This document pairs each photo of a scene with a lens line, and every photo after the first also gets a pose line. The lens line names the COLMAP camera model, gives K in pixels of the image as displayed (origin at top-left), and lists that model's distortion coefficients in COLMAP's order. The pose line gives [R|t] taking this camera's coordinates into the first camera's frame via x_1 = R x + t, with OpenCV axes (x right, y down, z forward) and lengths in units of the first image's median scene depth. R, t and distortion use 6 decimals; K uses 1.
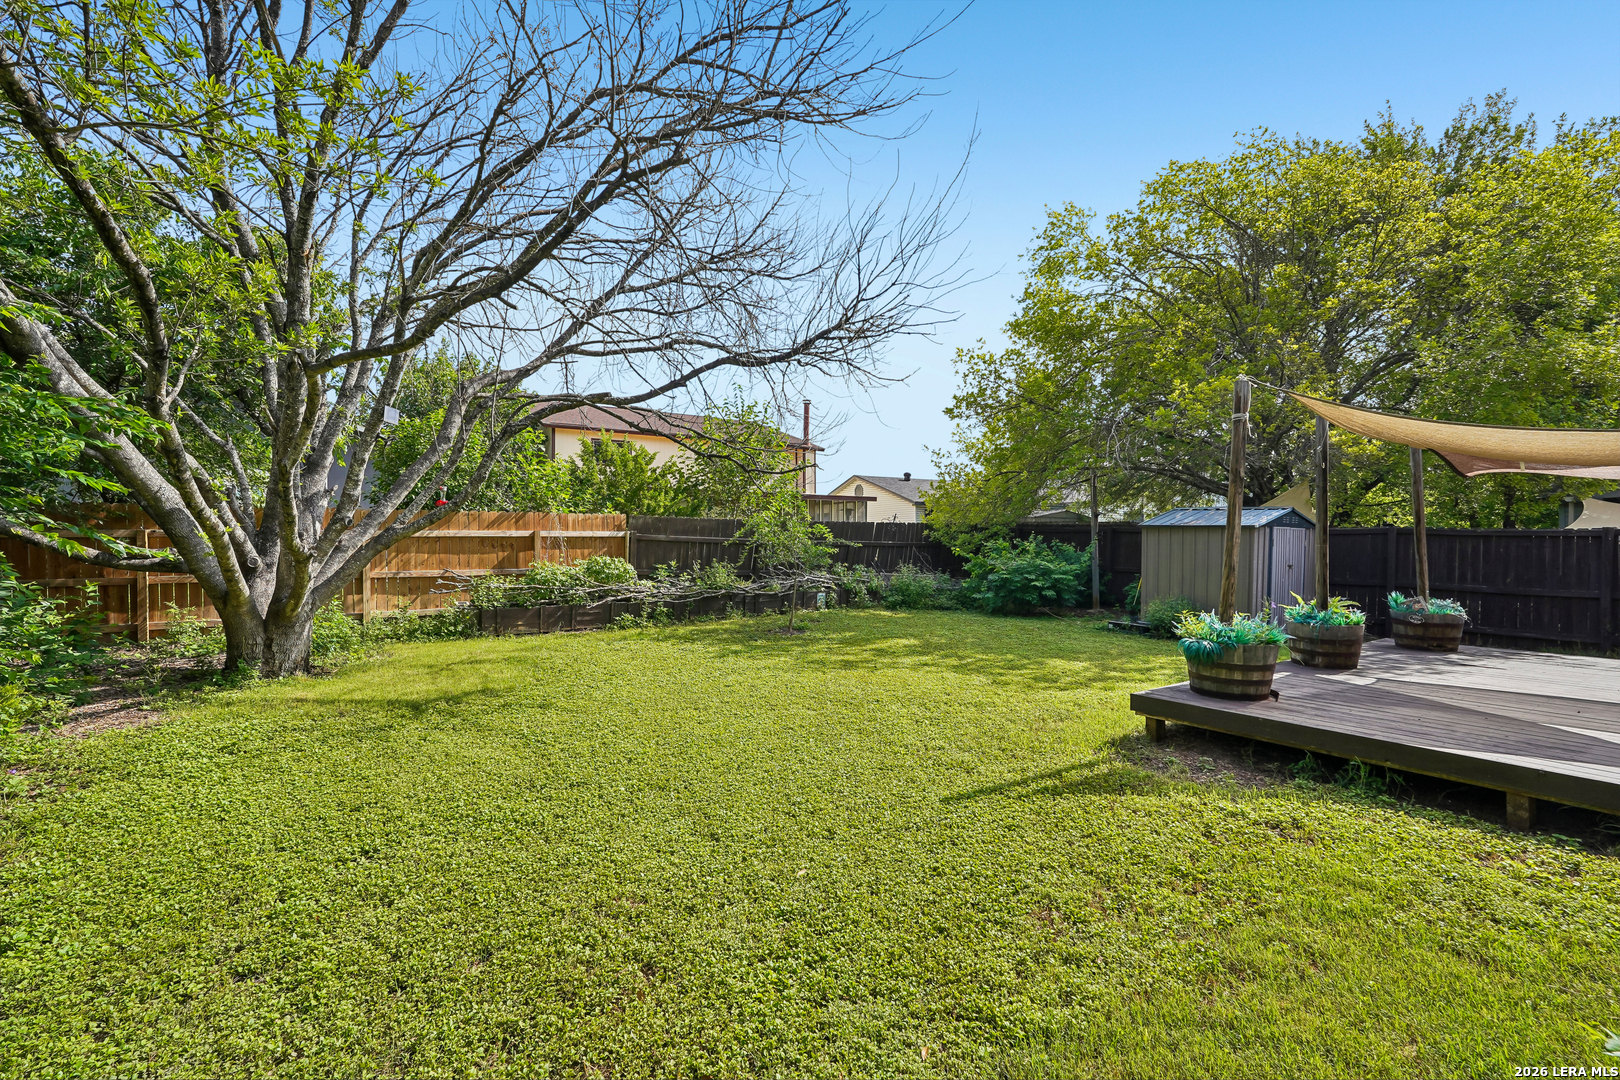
lens RADIAL K [[743.5, 0, 810.0], [0, 743.5, 540.0], [0, 0, 1]] dist [0.015410, 0.000107]
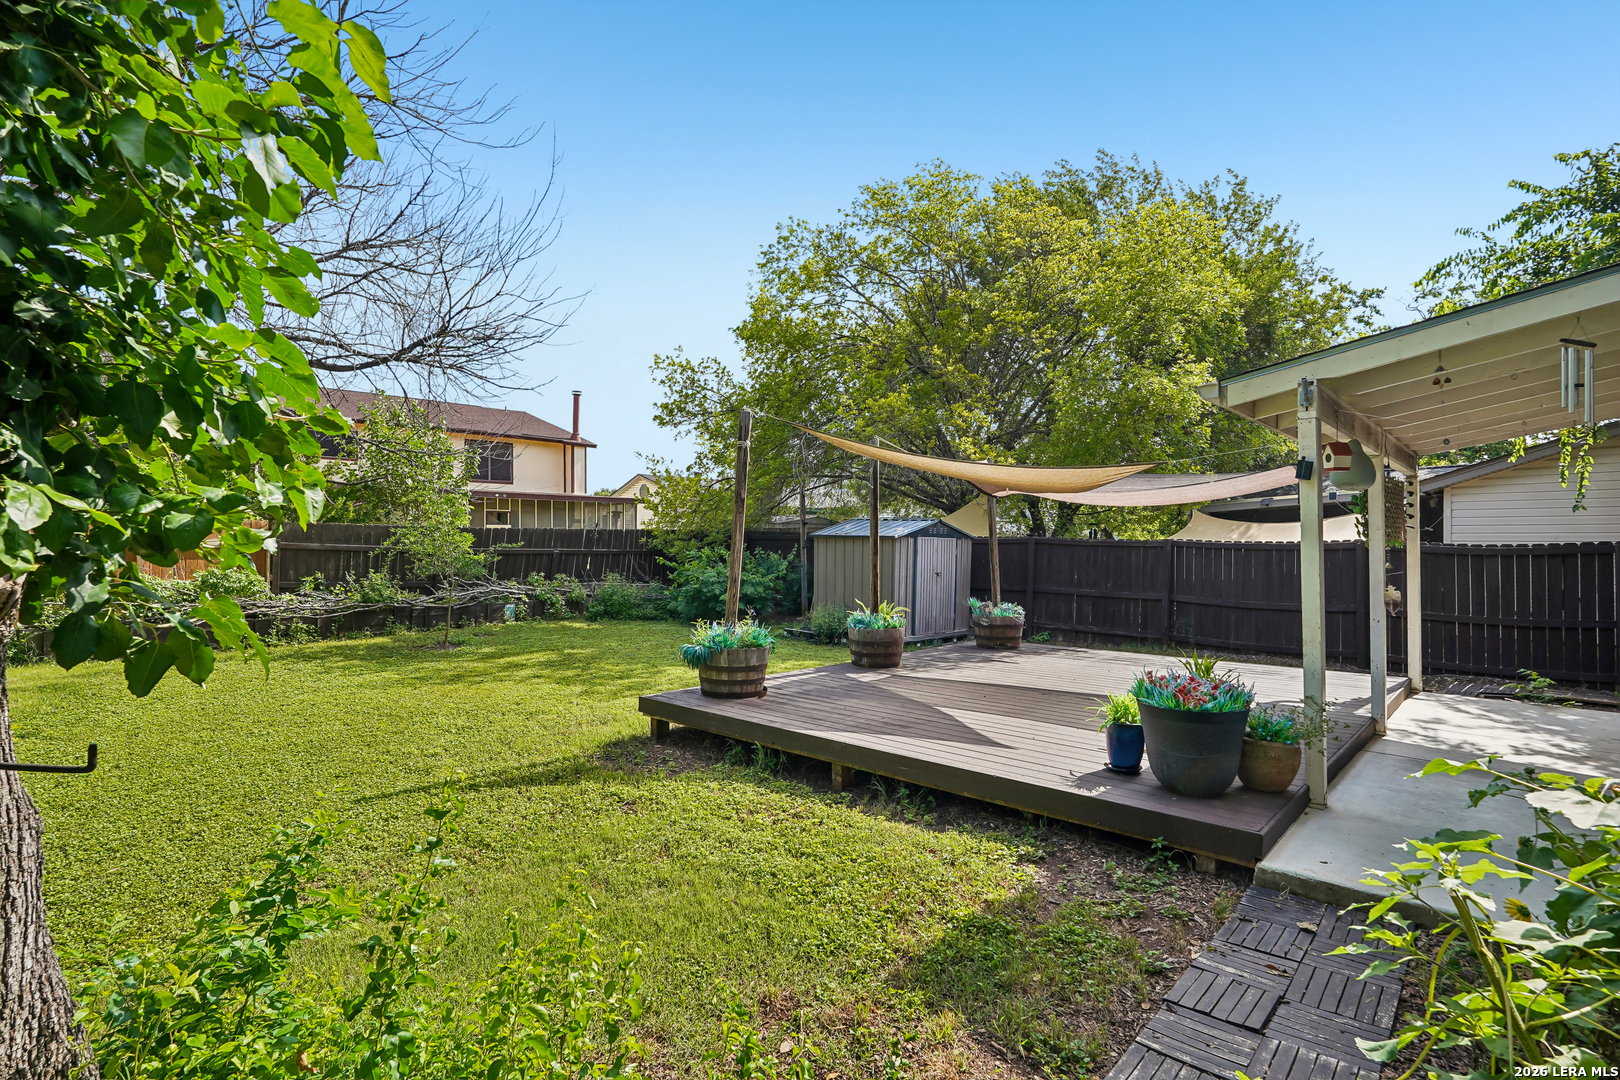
lens RADIAL K [[818.8, 0, 810.0], [0, 818.8, 540.0], [0, 0, 1]] dist [-0.002896, -0.000223]
pose [[0.980903, 0.000463, 0.194499, 0.230929], [0.000028, 0.999997, -0.002524, -0.009955], [-0.194499, 0.002481, 0.980900, -0.113961]]
